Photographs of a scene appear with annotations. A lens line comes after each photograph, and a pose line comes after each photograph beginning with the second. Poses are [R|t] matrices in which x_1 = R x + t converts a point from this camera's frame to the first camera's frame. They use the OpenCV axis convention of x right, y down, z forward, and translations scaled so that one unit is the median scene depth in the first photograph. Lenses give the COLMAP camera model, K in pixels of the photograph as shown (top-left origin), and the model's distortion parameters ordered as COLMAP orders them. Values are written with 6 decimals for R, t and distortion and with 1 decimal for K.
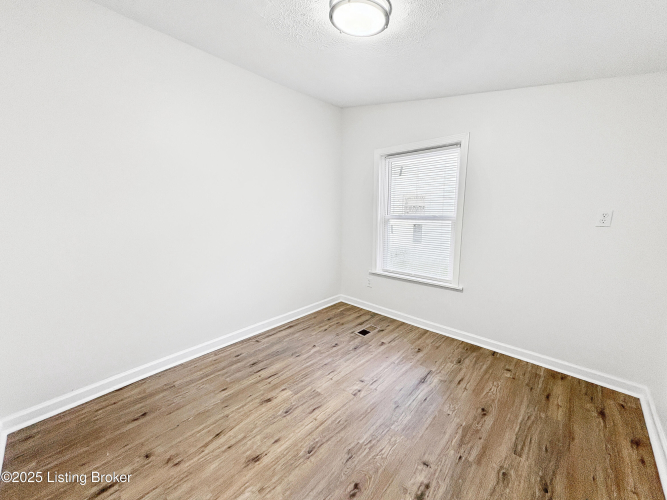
lens RADIAL K [[269.7, 0, 333.5], [0, 269.7, 250.0], [0, 0, 1]] dist [0.000332, -0.000122]
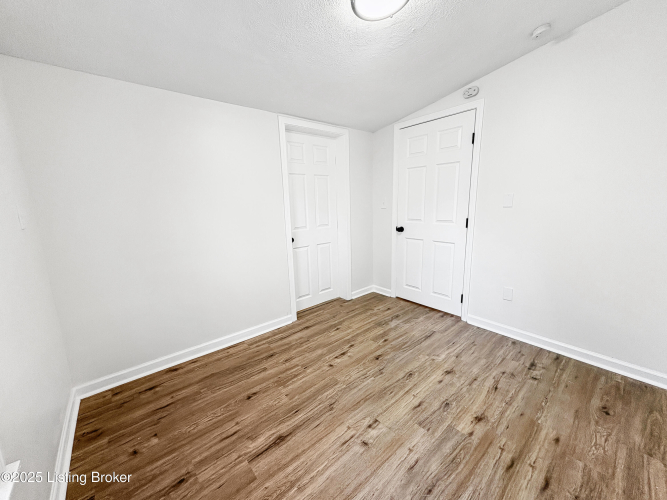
lens RADIAL K [[269.7, 0, 333.5], [0, 269.7, 250.0], [0, 0, 1]] dist [0.000332, -0.000122]
pose [[-0.994351, 0.007746, 0.105863, 0.122288], [0.041982, 0.944711, 0.325206, -0.248578], [-0.097490, 0.327813, -0.939699, 1.696720]]
